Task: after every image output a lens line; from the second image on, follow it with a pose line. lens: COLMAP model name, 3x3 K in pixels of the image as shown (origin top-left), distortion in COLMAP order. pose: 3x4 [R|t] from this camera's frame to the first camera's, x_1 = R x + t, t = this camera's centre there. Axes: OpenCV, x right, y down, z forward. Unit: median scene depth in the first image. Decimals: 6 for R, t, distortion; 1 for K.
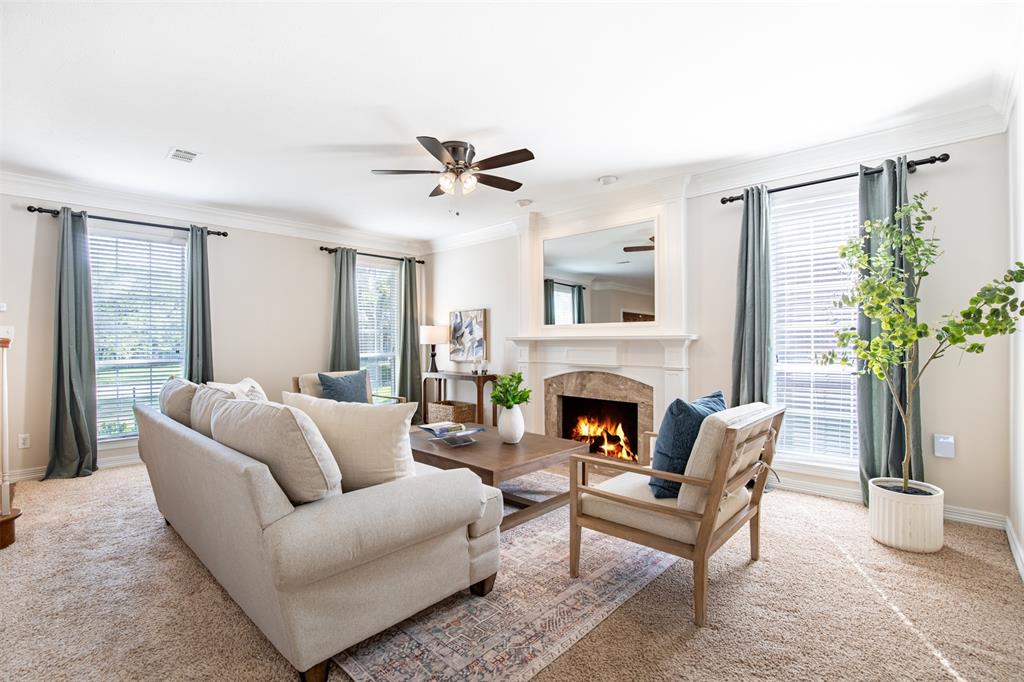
lens RADIAL K [[463.6, 0, 504.9], [0, 463.6, 342.2], [0, 0, 1]] dist [-0.027124, 0.006815]
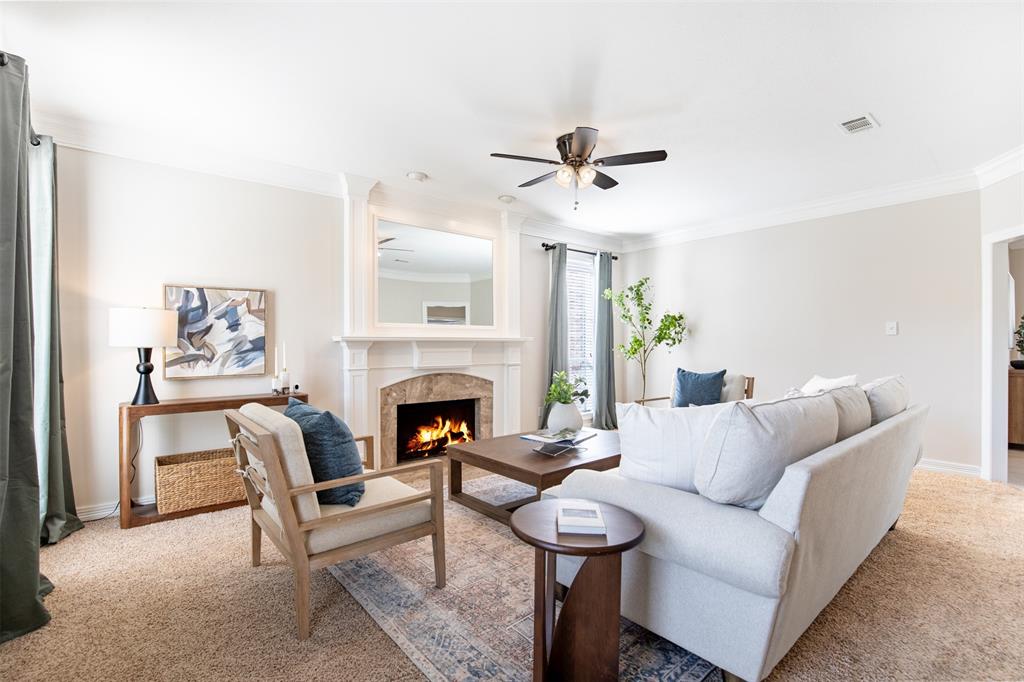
lens RADIAL K [[463.6, 0, 510.4], [0, 463.6, 348.0], [0, 0, 1]] dist [-0.027124, 0.006815]
pose [[0.112275, -0.008365, 0.993642, -0.758236], [-0.002887, 0.999958, 0.008744, -0.000081], [-0.993673, -0.003851, 0.112246, 0.725543]]
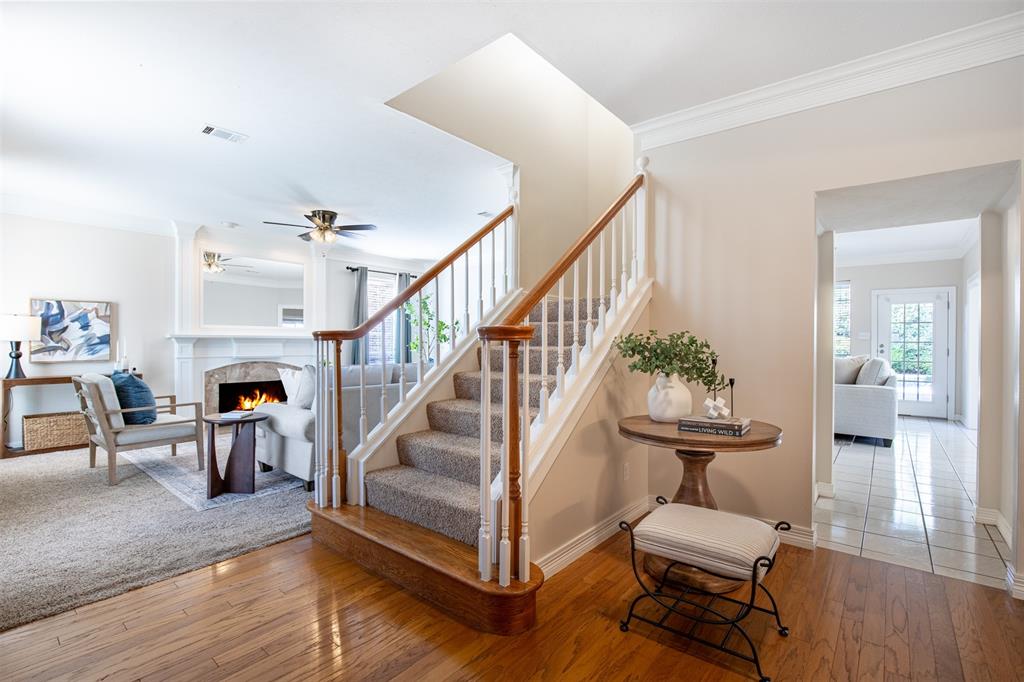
lens RADIAL K [[463.6, 0, 504.0], [0, 463.6, 345.2], [0, 0, 1]] dist [-0.027124, 0.006815]
pose [[-0.059596, -0.007233, 0.998196, -1.186810], [-0.010216, 0.999926, 0.006636, -0.001864], [-0.998170, -0.009802, -0.059665, 0.342908]]
